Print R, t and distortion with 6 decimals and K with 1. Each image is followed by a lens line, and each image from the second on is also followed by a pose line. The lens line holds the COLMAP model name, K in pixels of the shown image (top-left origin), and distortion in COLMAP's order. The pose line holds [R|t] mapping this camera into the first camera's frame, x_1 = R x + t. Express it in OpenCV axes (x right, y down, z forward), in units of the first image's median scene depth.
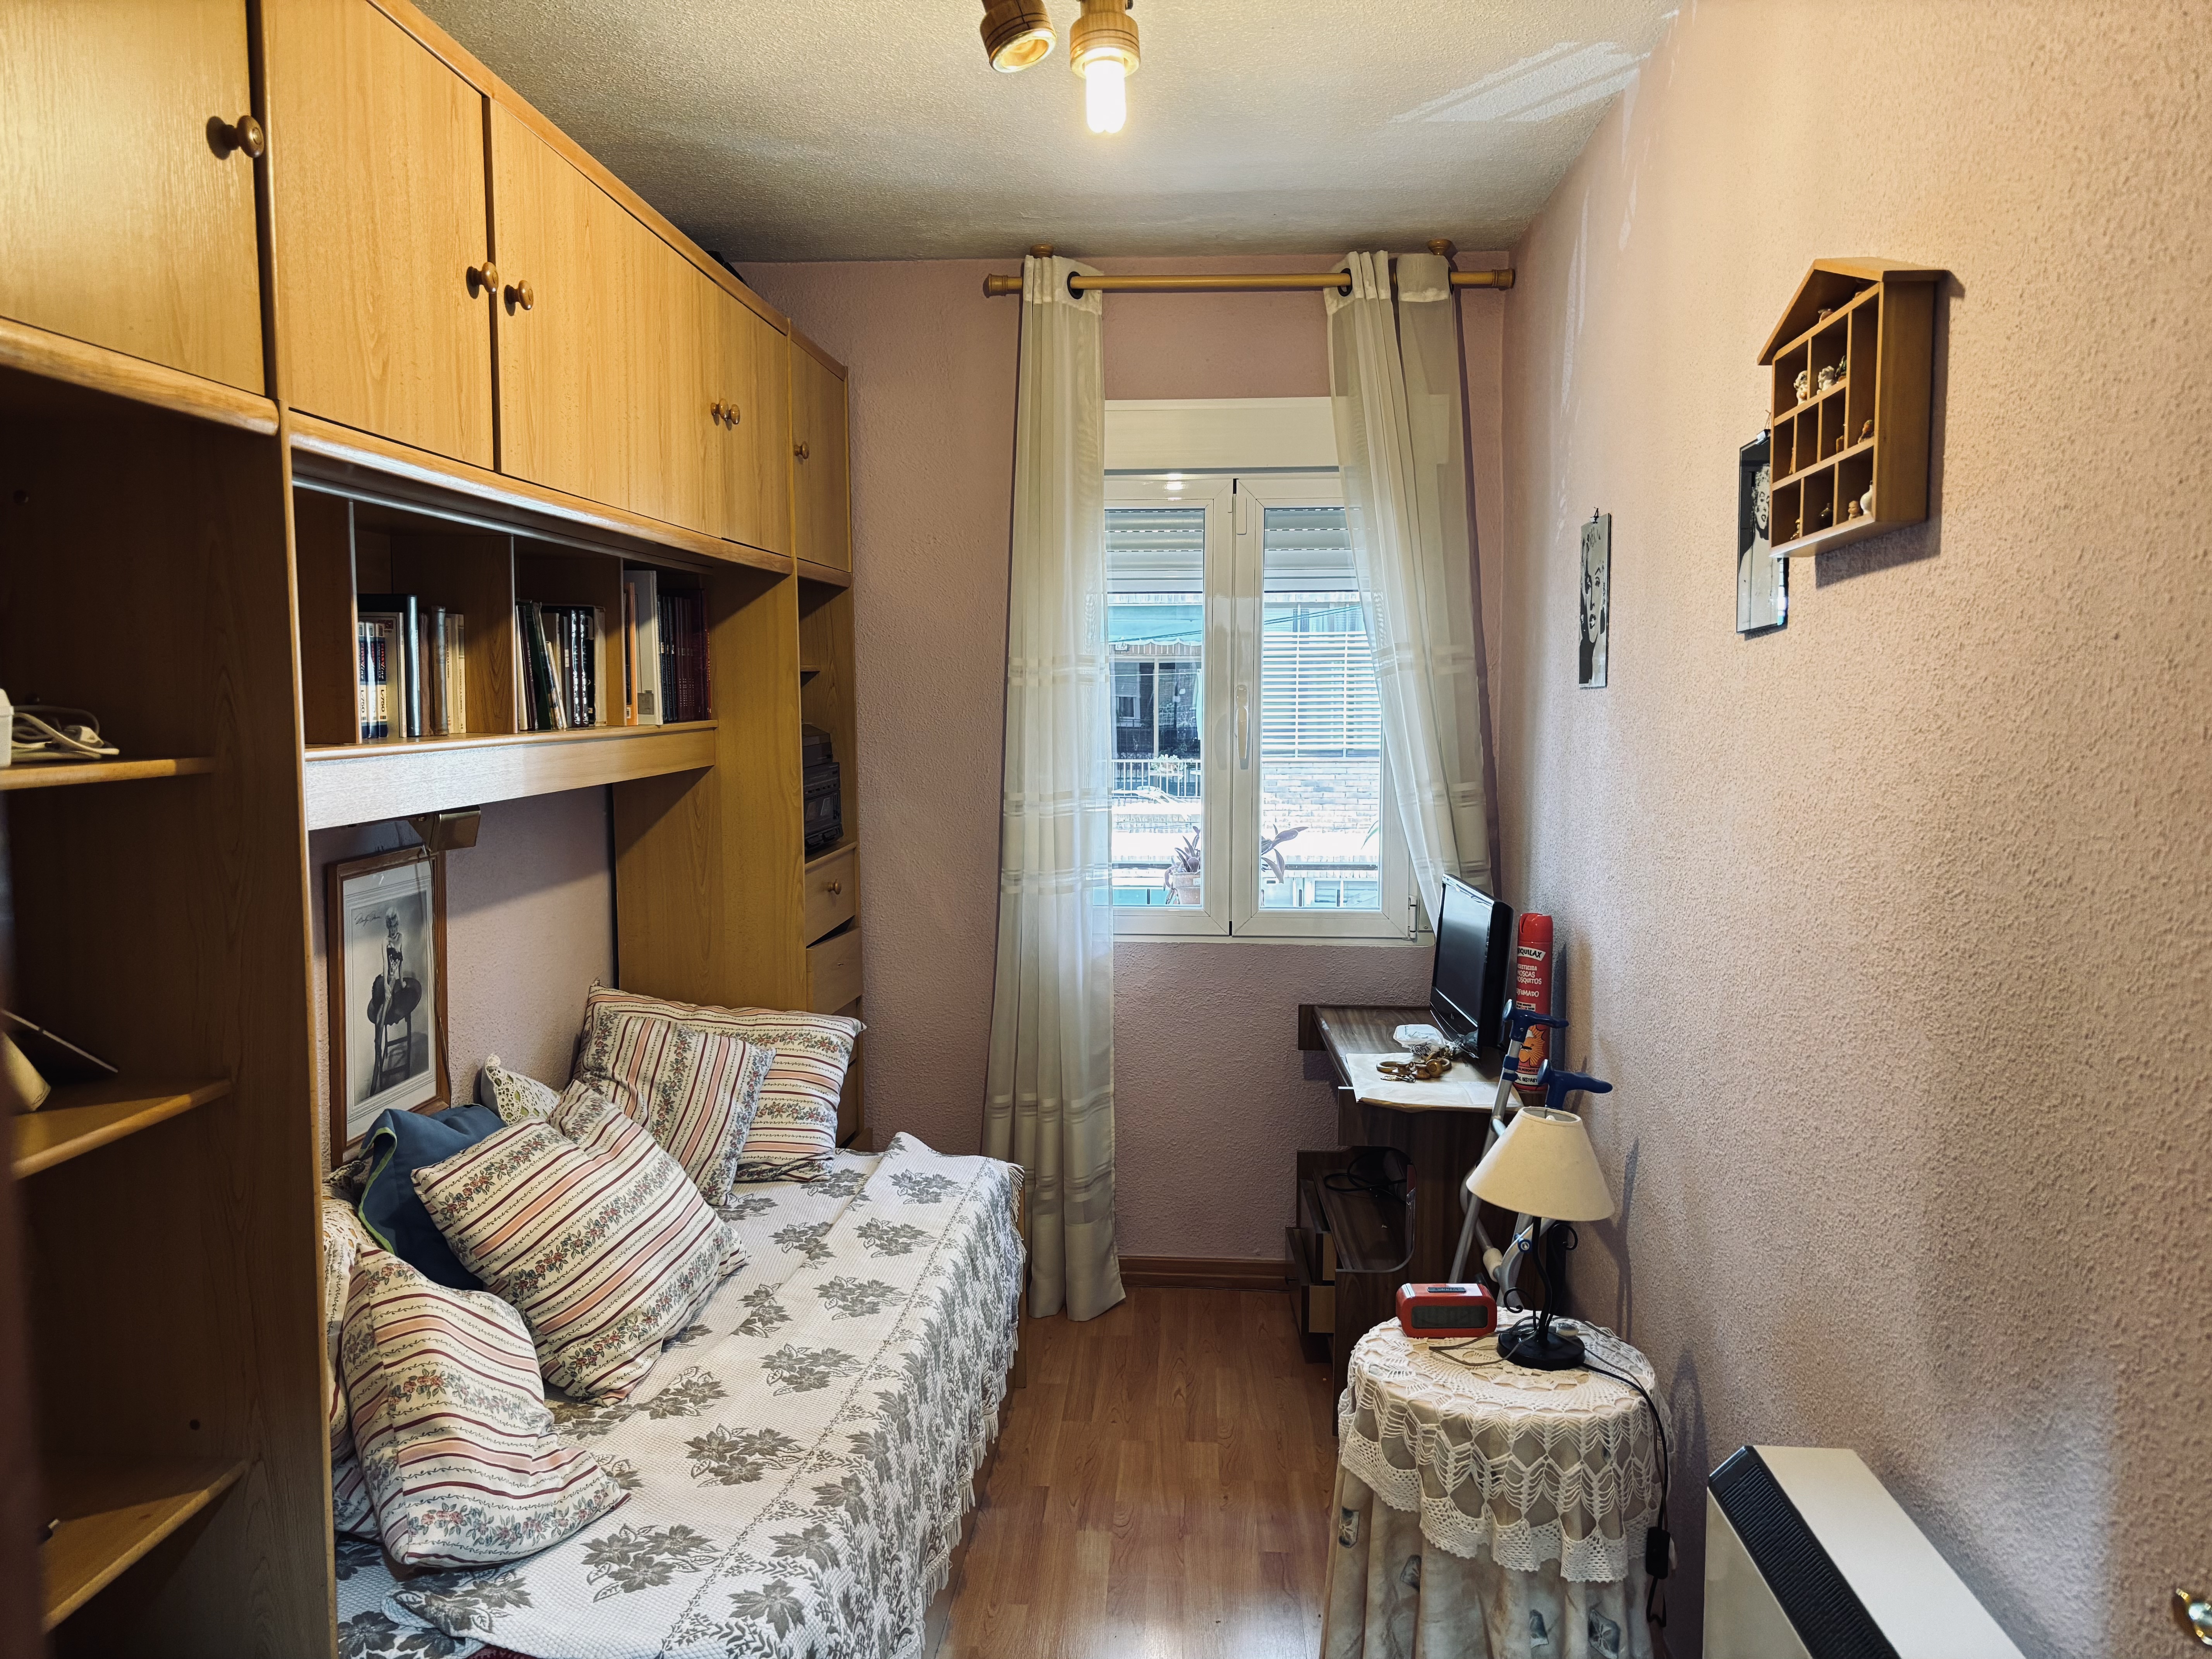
lens RADIAL K [[1668.5, 0, 1106.0], [0, 1668.5, 829.5], [0, 0, 1]] dist [0.018316, 0.003534]
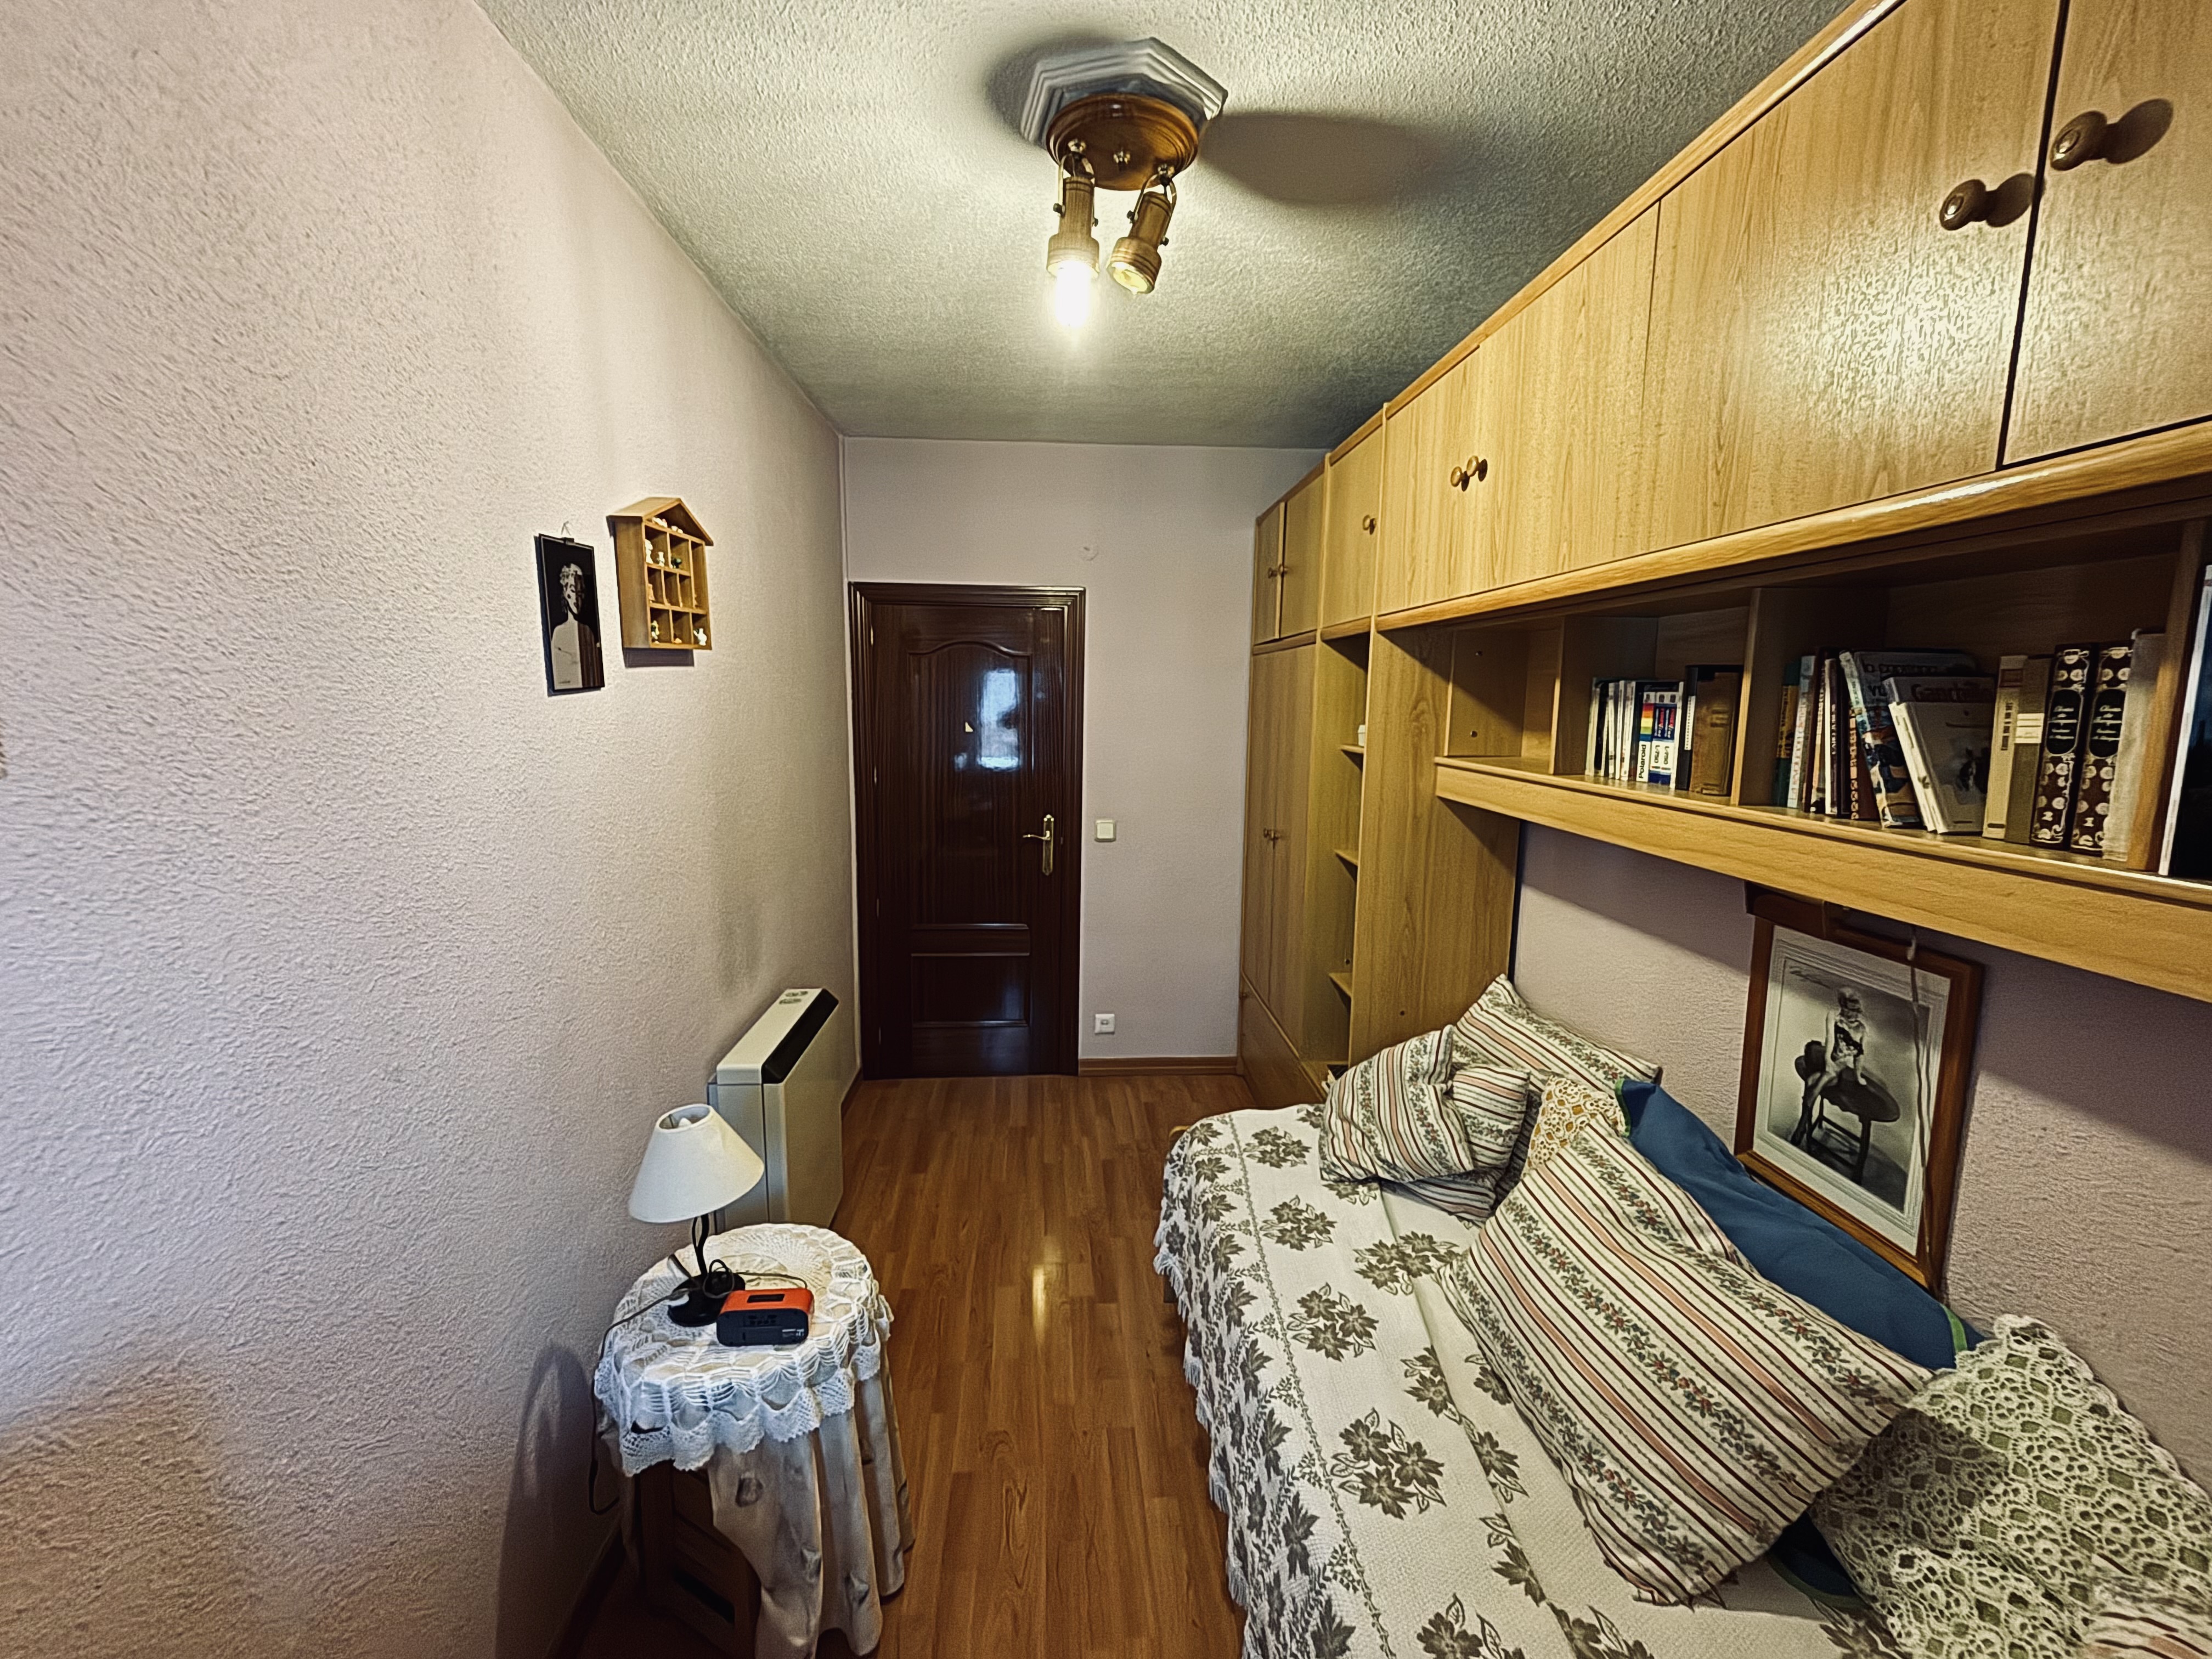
lens RADIAL K [[895.4, 0, 1106.0], [0, 895.4, 829.5], [0, 0, 1]] dist [0.000137, 0.000015]
pose [[-0.992499, 0.006788, -0.122065, 0.050290], [-0.022058, 0.972130, 0.233404, -0.148700], [0.120248, 0.234345, -0.964688, 1.414367]]
